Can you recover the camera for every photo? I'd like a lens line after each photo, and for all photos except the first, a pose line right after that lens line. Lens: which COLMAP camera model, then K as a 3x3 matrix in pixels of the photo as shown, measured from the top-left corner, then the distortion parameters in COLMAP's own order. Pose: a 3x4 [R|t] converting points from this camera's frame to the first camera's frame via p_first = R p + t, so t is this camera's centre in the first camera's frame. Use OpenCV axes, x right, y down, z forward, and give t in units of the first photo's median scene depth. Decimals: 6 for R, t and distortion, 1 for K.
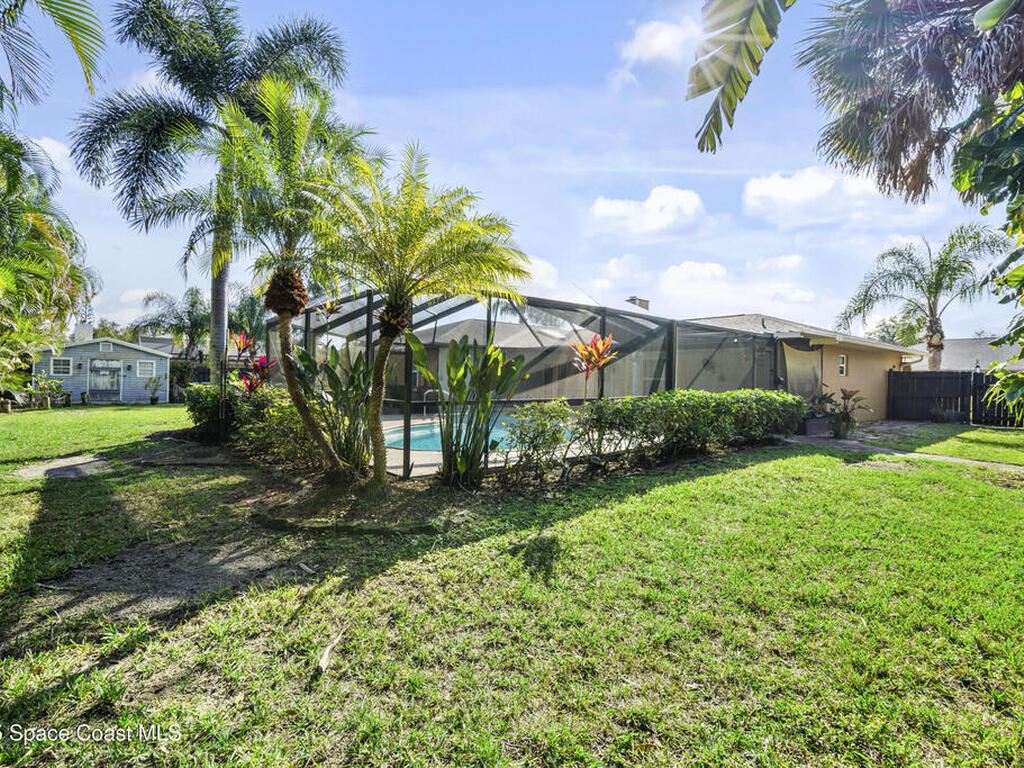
lens RADIAL K [[518.7, 0, 515.8], [0, 518.7, 378.1], [0, 0, 1]] dist [-0.003440, -0.000531]
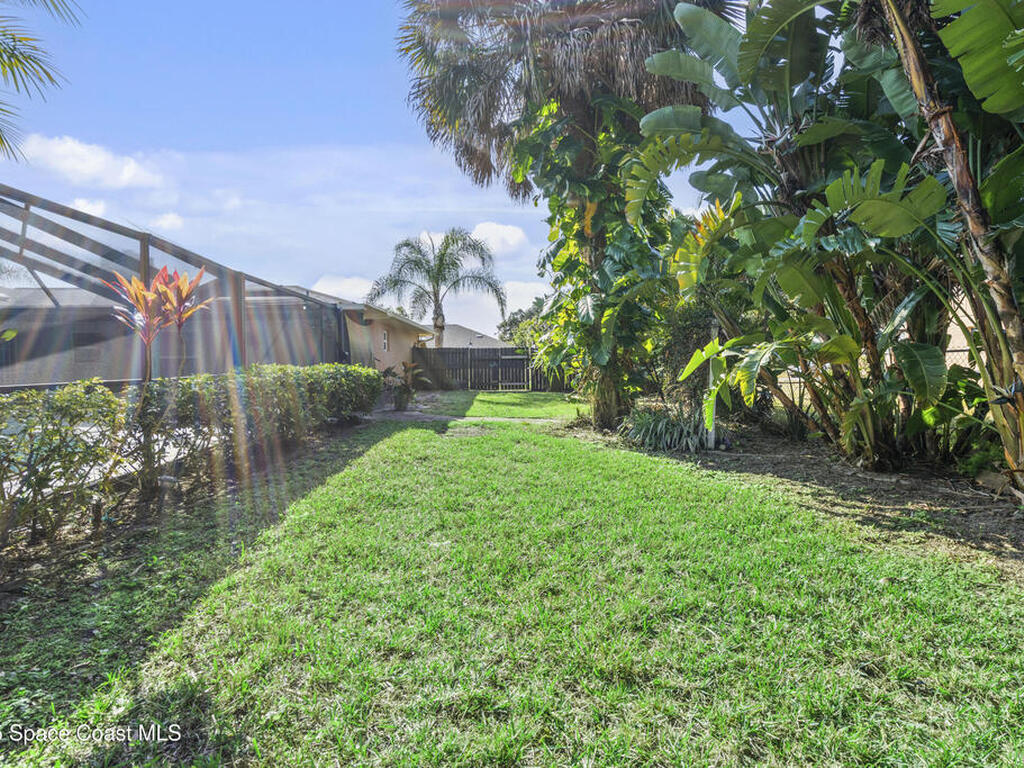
lens RADIAL K [[518.7, 0, 515.8], [0, 518.7, 378.1], [0, 0, 1]] dist [-0.003440, -0.000531]
pose [[0.626988, -0.042020, 0.777895, -0.051364], [0.013498, 0.998980, 0.043083, 0.019764], [-0.778912, -0.016513, 0.626916, 0.319476]]
